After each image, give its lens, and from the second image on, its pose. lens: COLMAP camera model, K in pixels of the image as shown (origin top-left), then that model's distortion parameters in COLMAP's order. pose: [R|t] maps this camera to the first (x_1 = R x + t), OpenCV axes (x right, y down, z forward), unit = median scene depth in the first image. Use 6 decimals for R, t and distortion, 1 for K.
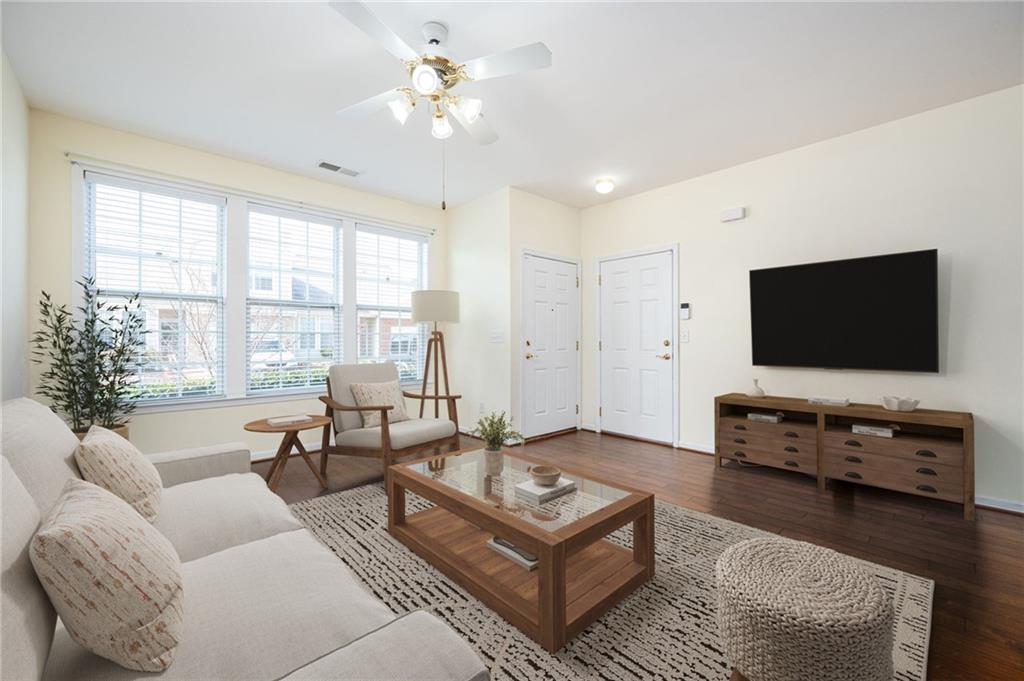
lens RADIAL K [[402.5, 0, 517.3], [0, 402.5, 346.5], [0, 0, 1]] dist [0.001722, -0.000003]
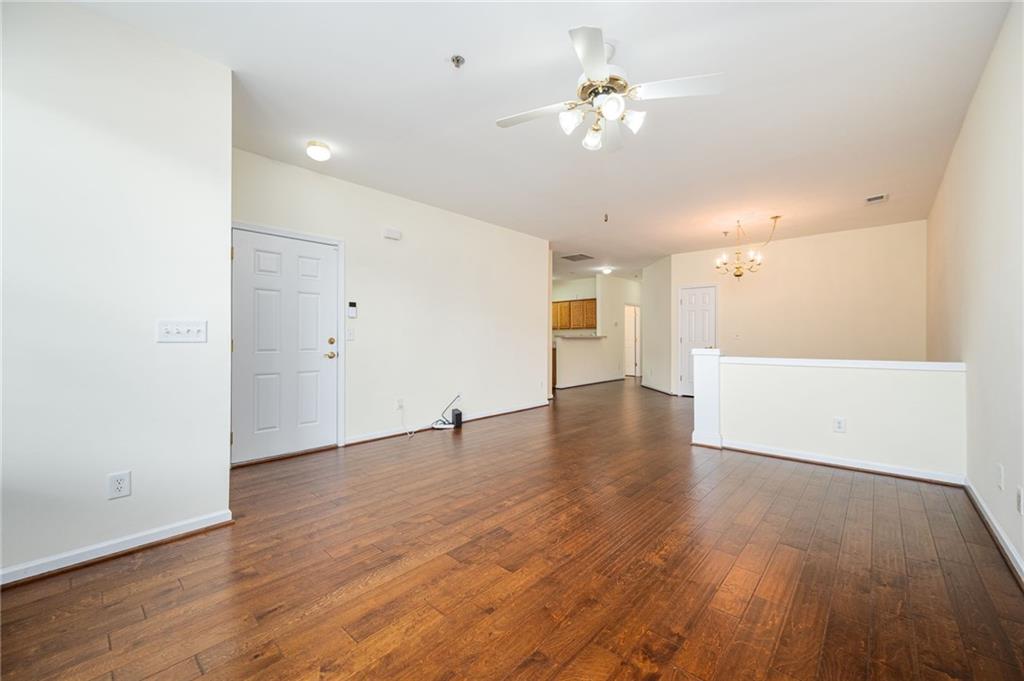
lens RADIAL K [[403.3, 0, 512.0], [0, 403.3, 340.5], [0, 0, 1]] dist [-0.000075, -0.000020]
pose [[-0.071933, -0.005152, 0.997396, -0.623417], [0.018315, 0.999811, 0.006485, -0.008244], [-0.997241, 0.018734, -0.071825, 0.647497]]
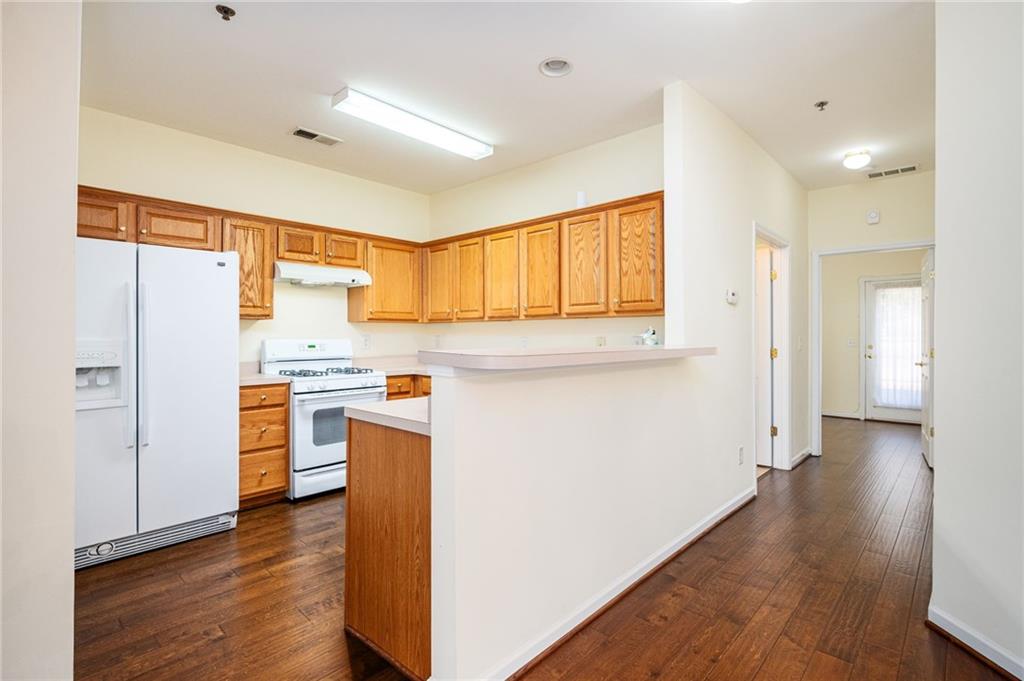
lens RADIAL K [[487.2, 0, 525.2], [0, 487.2, 331.1], [0, 0, 1]] dist [0.002374, 0.000073]
pose [[-0.070382, 0.008748, 0.997482, 1.081157], [0.018213, 0.999806, -0.007484, -0.030075], [-0.997354, 0.017640, -0.070528, 0.209507]]
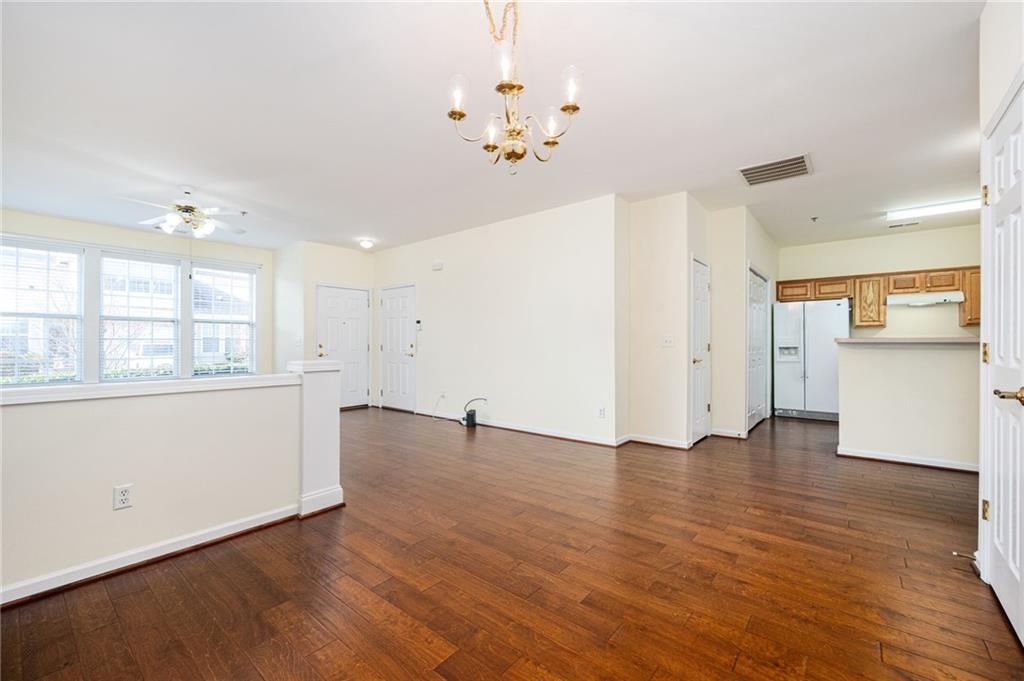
lens RADIAL K [[409.5, 0, 521.9], [0, 409.5, 344.4], [0, 0, 1]] dist [0.000598, 0.000031]
pose [[0.990946, -0.000146, 0.134264, 0.583325], [0.002101, 0.999894, -0.014418, 0.010000], [-0.134248, 0.014570, 0.990841, -0.615388]]
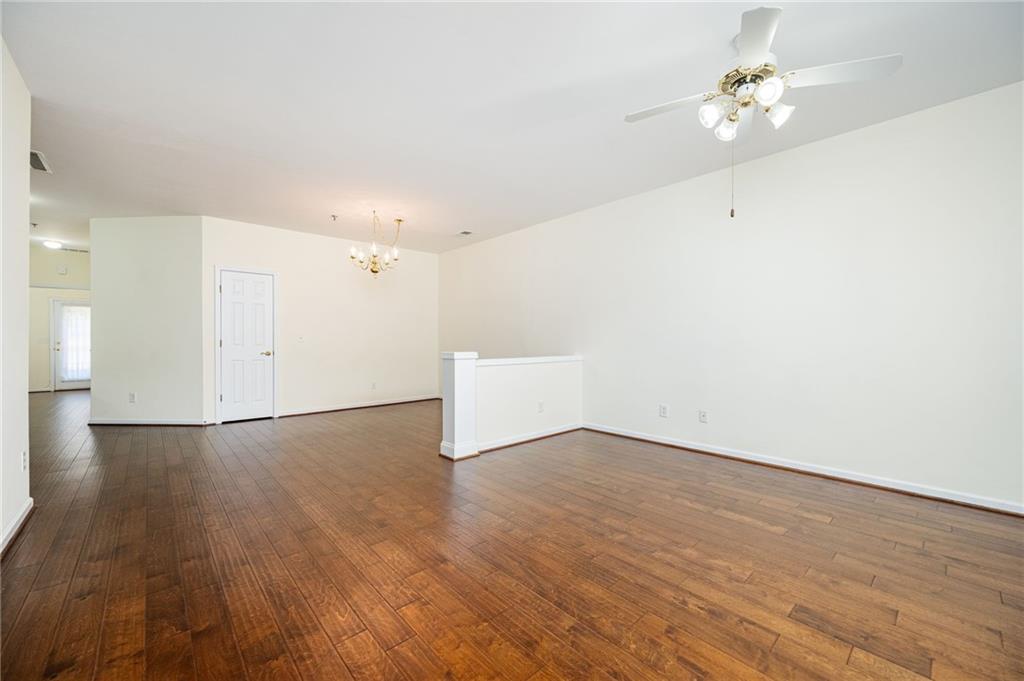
lens RADIAL K [[403.7, 0, 519.0], [0, 403.7, 342.4], [0, 0, 1]] dist [-0.001346, -0.000261]
pose [[-0.999807, 0.001517, 0.019581, 0.177842], [0.001947, 0.999757, 0.021946, -0.013504], [-0.019543, 0.021980, -0.999567, 1.006393]]
